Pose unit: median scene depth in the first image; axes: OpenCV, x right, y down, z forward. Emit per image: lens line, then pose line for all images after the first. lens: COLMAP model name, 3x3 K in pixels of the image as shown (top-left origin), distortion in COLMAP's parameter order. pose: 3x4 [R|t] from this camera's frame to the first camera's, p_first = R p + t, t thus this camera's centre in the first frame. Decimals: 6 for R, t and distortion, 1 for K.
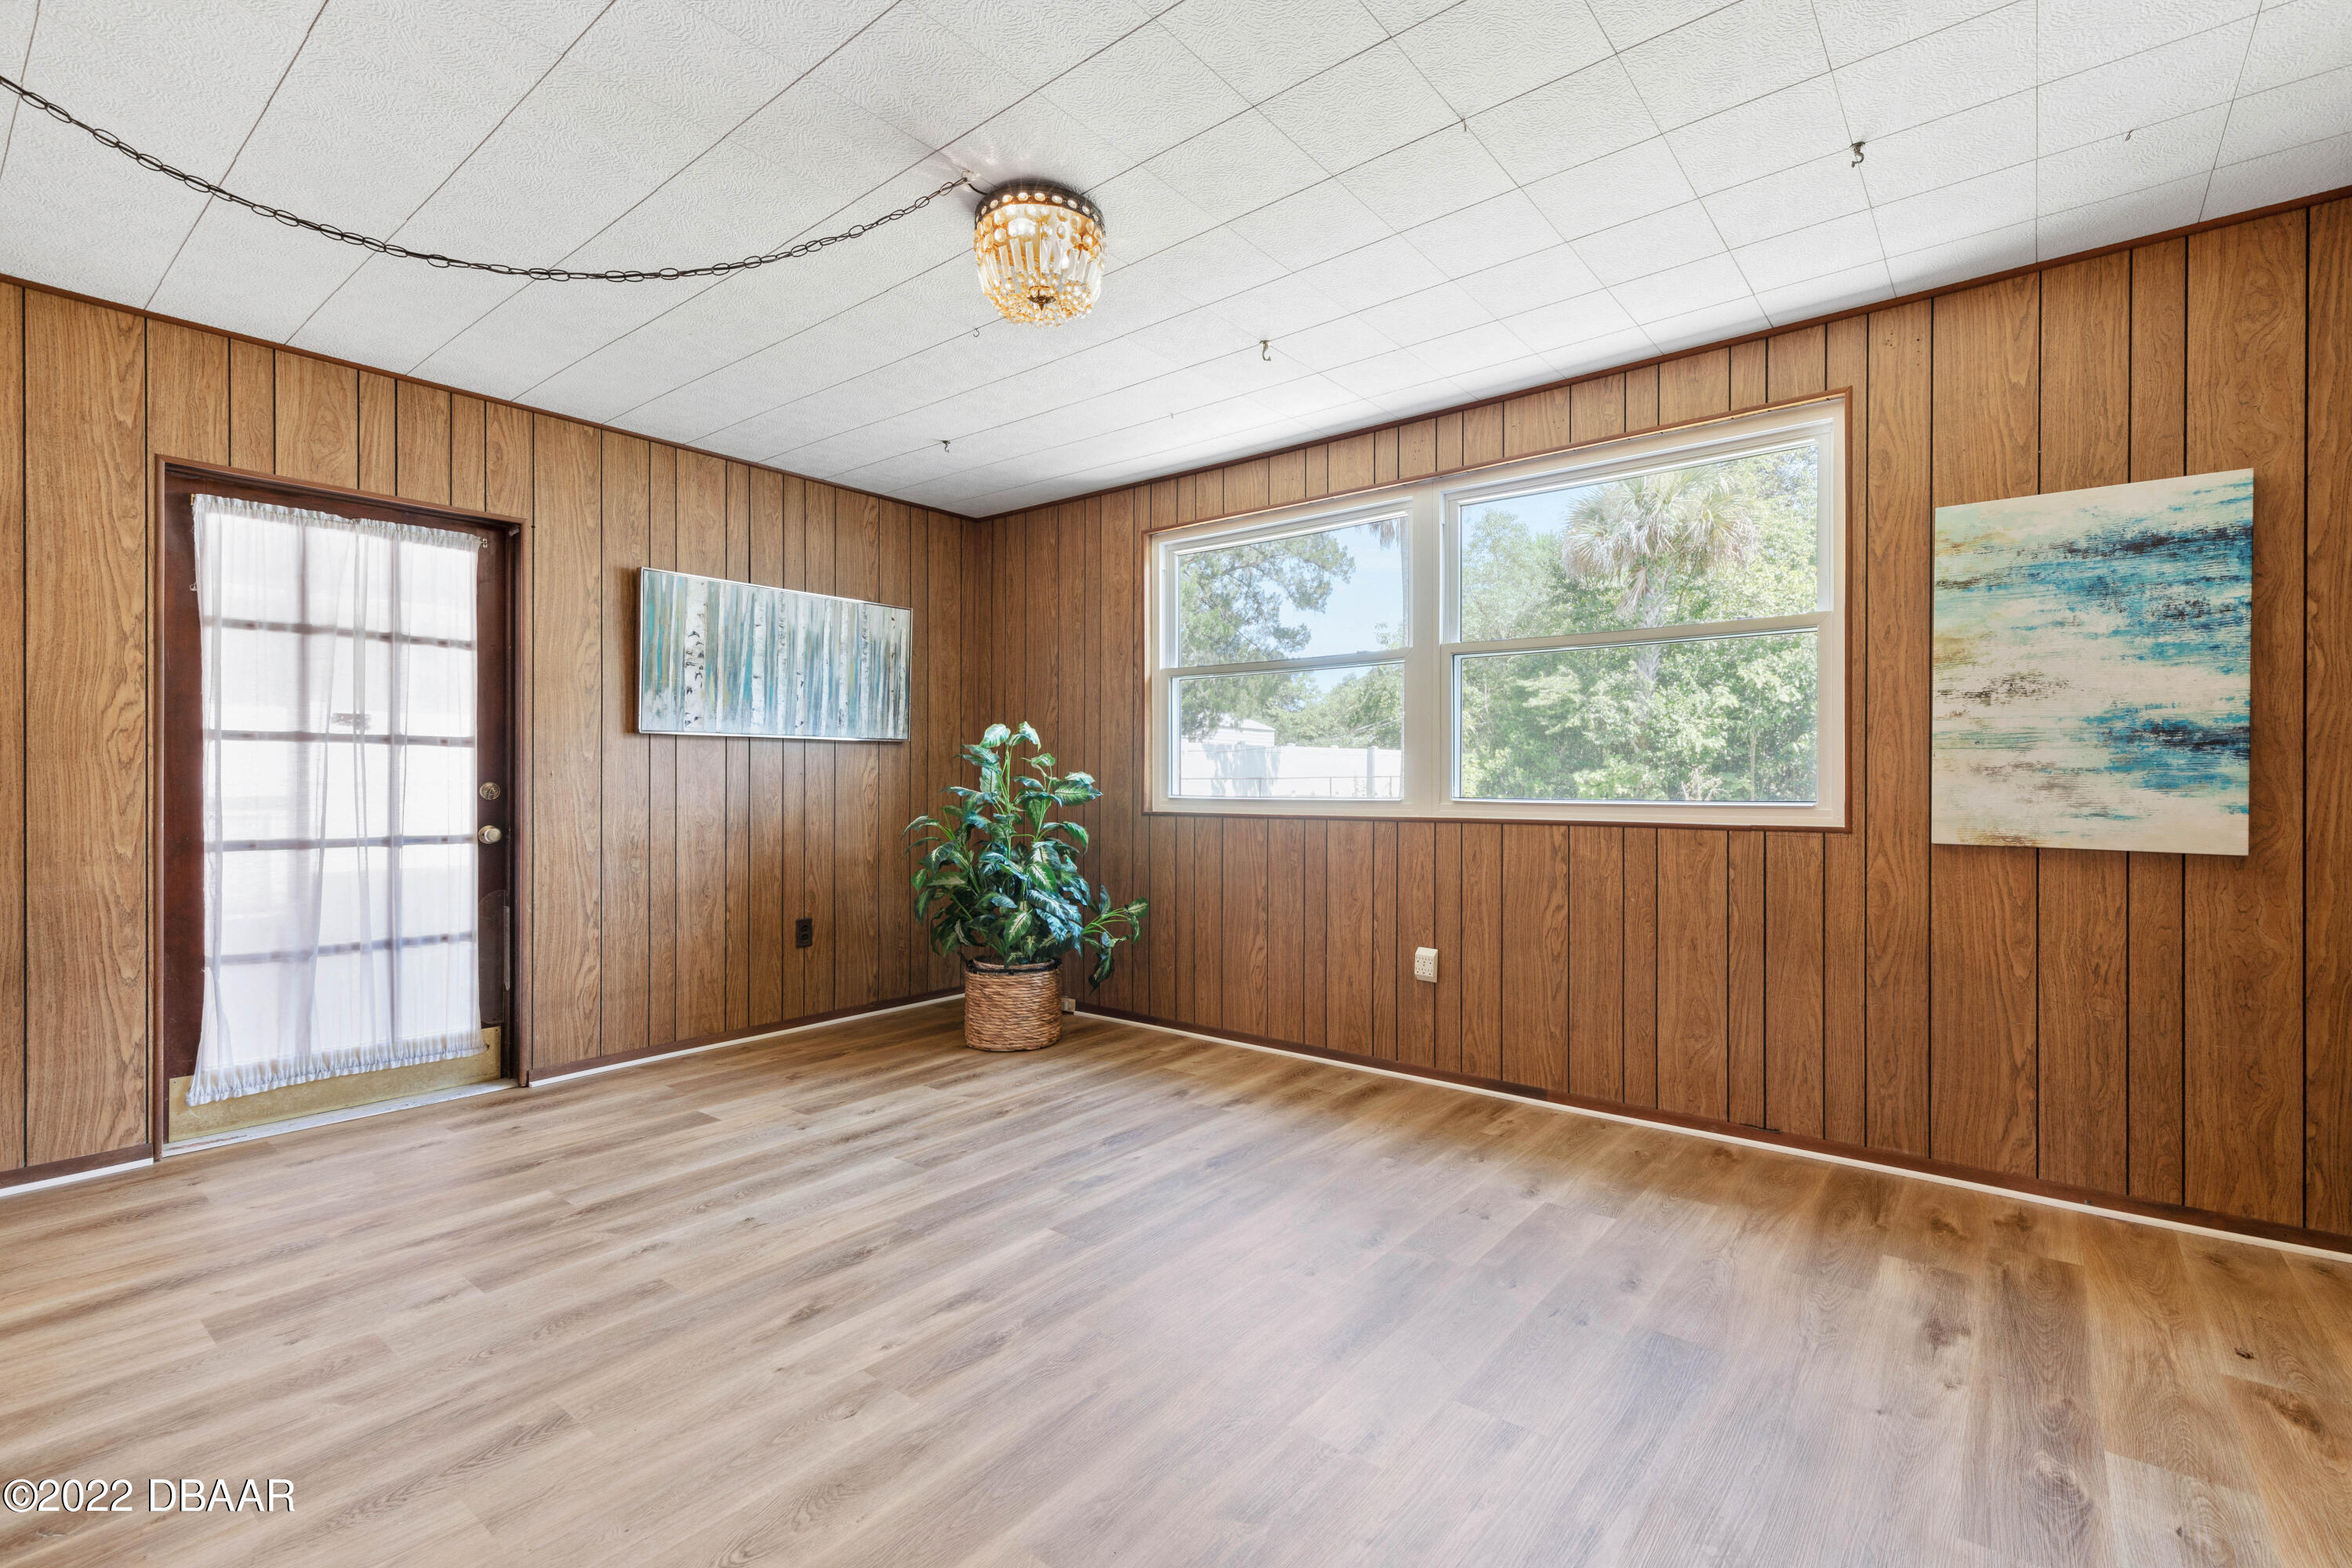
lens RADIAL K [[1053.1, 0, 1199.5], [0, 1053.1, 784.0], [0, 0, 1]] dist [0.000277, -0.000190]
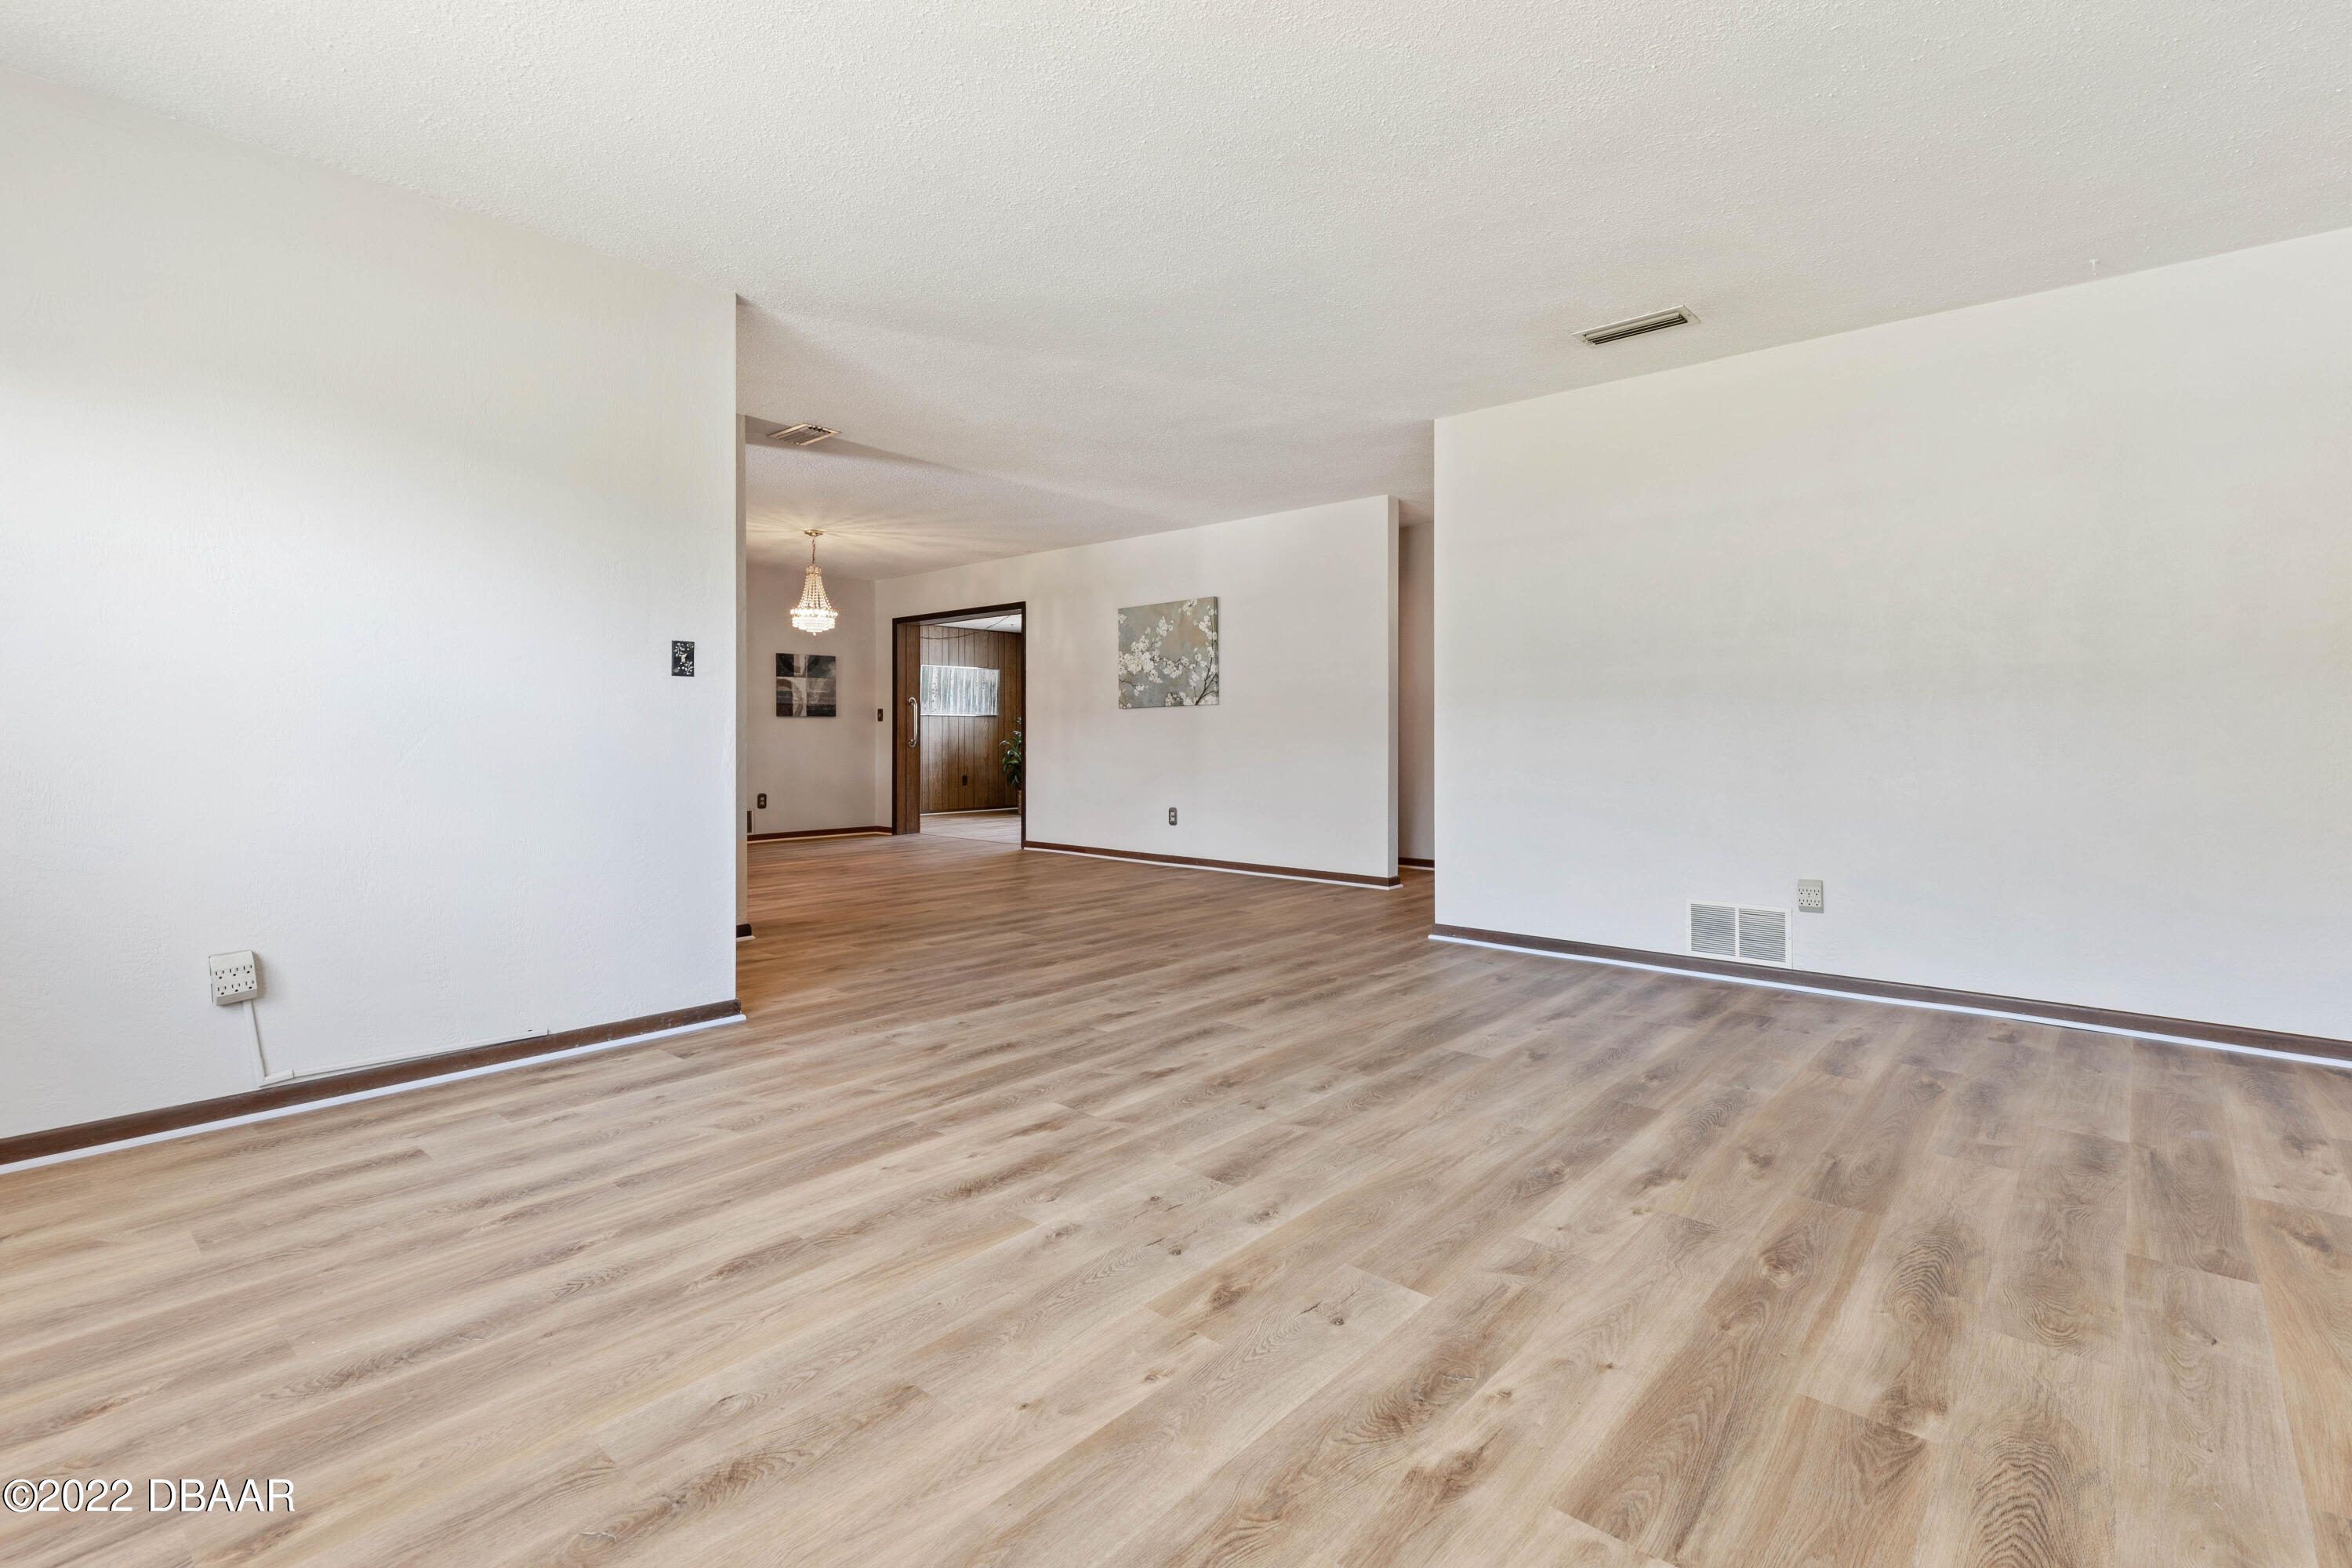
lens RADIAL K [[1089.5, 0, 1166.4], [0, 1089.5, 746.3], [0, 0, 1]] dist [0.003114, 0.000127]
pose [[0.997243, 0.001291, -0.074198, 0.697335], [-0.000770, 0.999975, 0.007040, 0.036509], [0.074205, -0.006963, 0.997219, -3.349012]]
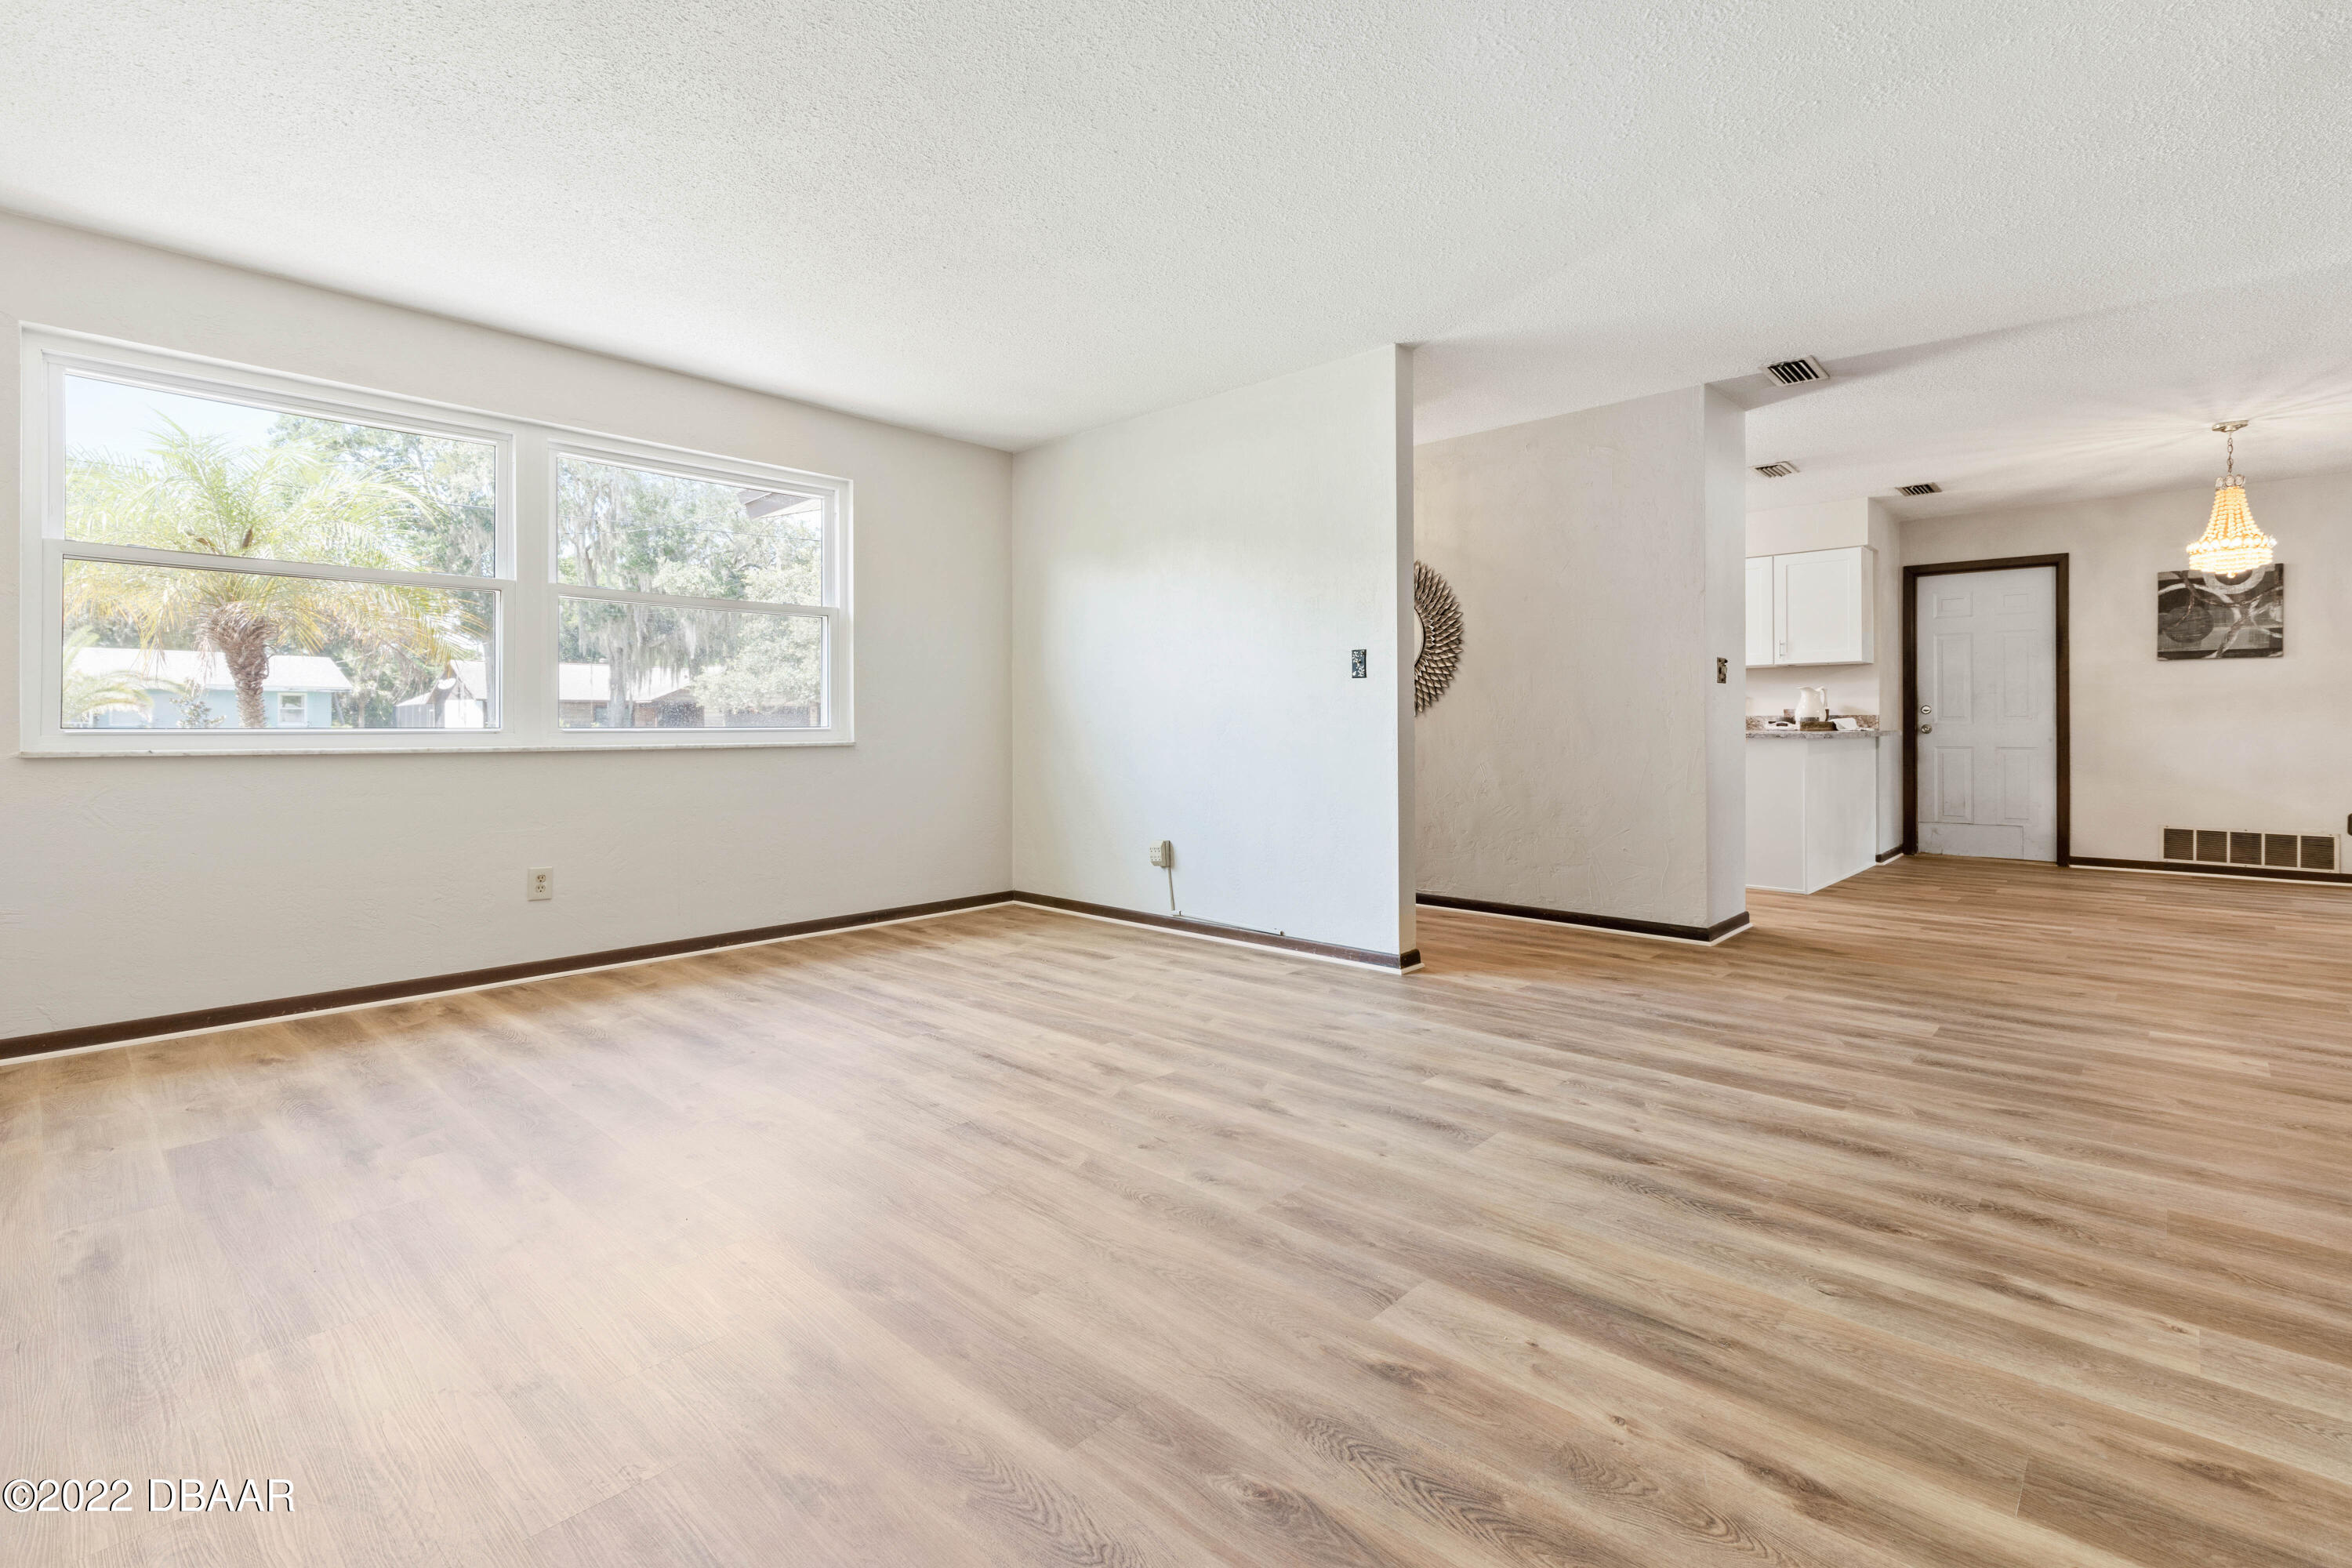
lens RADIAL K [[1052.6, 0, 1214.6], [0, 1052.6, 721.5], [0, 0, 1]] dist [0.003954, -0.000257]
pose [[-0.068238, -0.000520, -0.997669, 1.545170], [-0.003194, 0.999995, -0.000303, 0.027239], [0.997664, 0.003166, -0.068239, -2.259728]]
